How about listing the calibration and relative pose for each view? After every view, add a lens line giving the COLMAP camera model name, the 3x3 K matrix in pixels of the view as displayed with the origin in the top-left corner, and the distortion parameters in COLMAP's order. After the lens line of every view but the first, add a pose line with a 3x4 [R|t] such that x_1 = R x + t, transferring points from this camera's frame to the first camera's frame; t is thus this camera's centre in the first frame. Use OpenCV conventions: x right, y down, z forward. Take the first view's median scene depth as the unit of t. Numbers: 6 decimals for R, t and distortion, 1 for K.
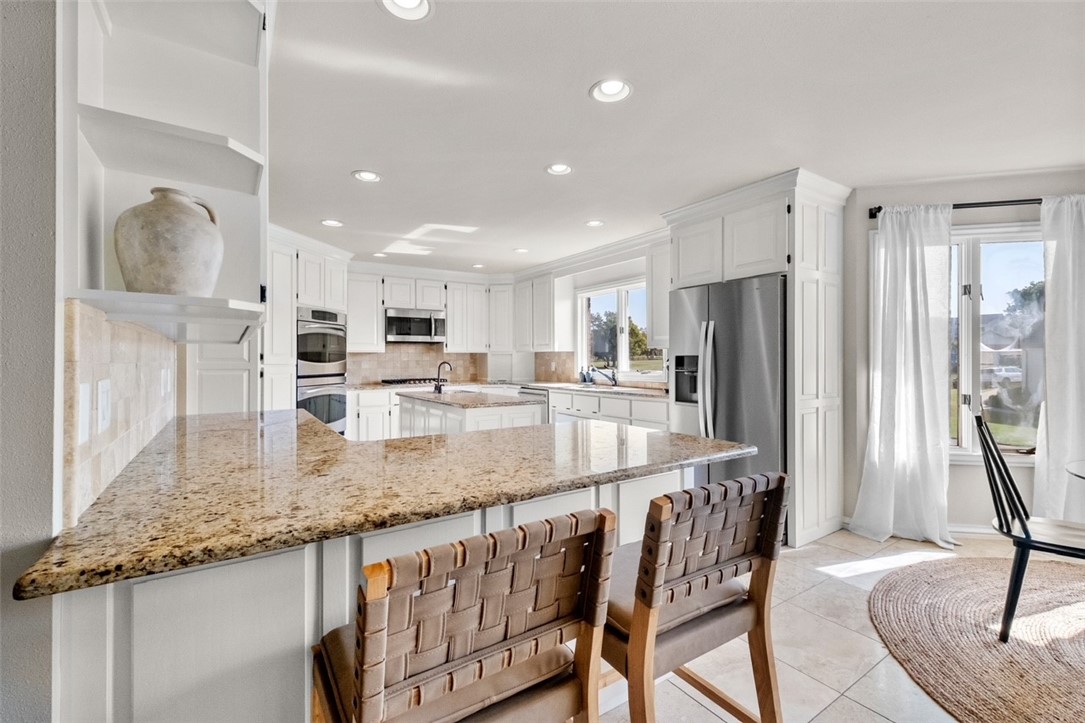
lens RADIAL K [[467.8, 0, 543.6], [0, 467.8, 360.7], [0, 0, 1]] dist [0.017660, -0.000269]
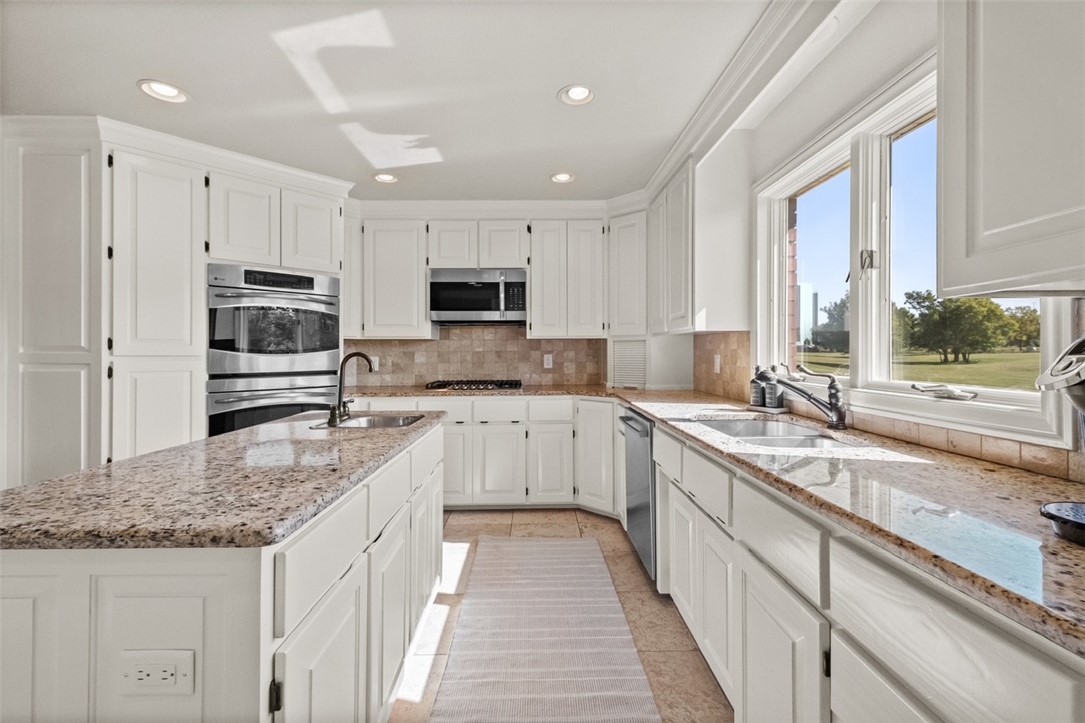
lens RADIAL K [[467.8, 0, 539.4], [0, 467.8, 355.5], [0, 0, 1]] dist [0.017660, -0.000269]
pose [[0.840377, 0.005963, -0.541970, 0.134083], [-0.002936, 0.999975, 0.006450, 0.001004], [0.541995, -0.003829, 0.840373, 0.521348]]
